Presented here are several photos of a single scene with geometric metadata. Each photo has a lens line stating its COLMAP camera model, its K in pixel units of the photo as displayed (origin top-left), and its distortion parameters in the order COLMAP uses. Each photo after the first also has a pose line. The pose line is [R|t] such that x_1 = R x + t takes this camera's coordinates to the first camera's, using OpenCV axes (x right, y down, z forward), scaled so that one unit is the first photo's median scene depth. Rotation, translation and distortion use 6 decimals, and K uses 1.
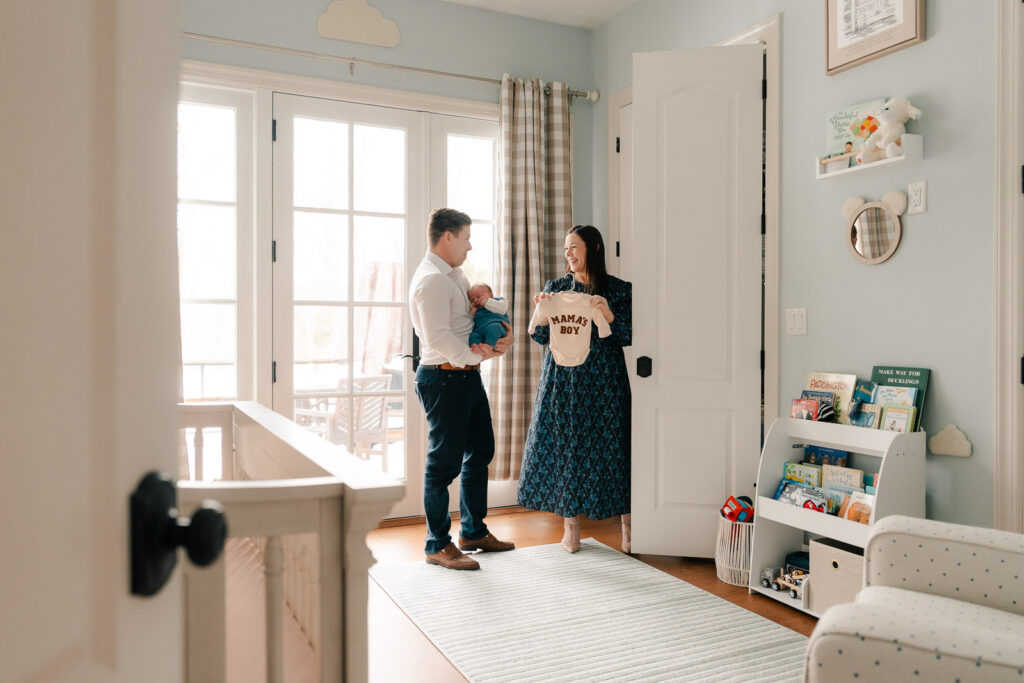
lens RADIAL K [[762.1, 0, 508.7], [0, 762.1, 339.8], [0, 0, 1]] dist [-0.048228, 0.019184]
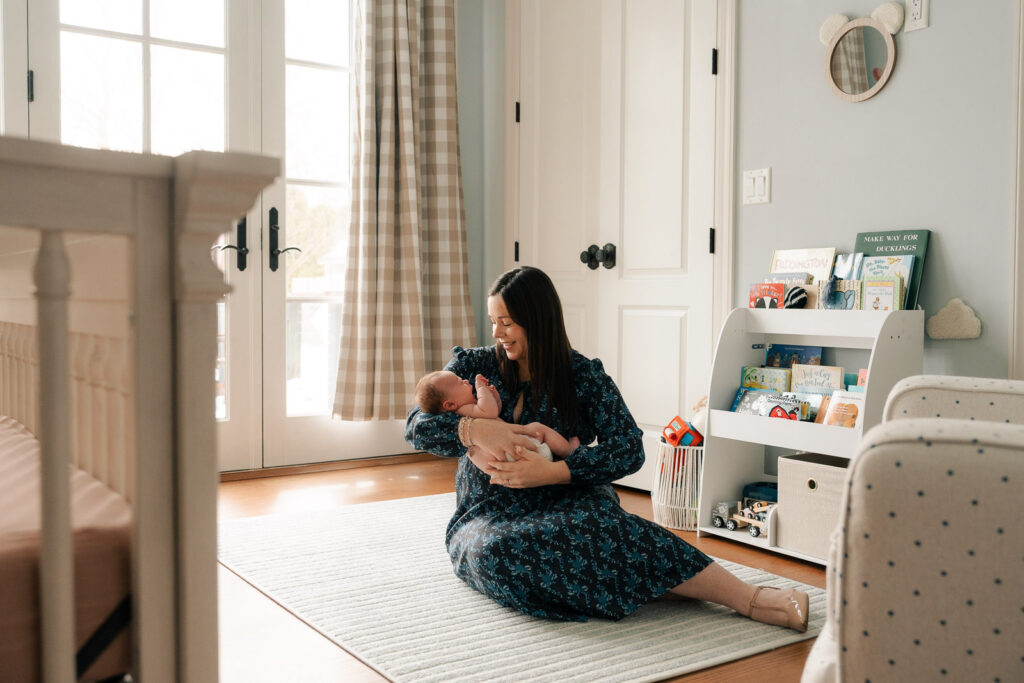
lens RADIAL K [[979.2, 0, 513.4], [0, 979.2, 341.6], [0, 0, 1]] dist [-0.014912, 0.000000]
pose [[0.986748, -0.002290, 0.162241, -0.027154], [-0.003169, 0.999438, 0.033381, 0.111391], [-0.162226, -0.033452, 0.986186, 0.063389]]
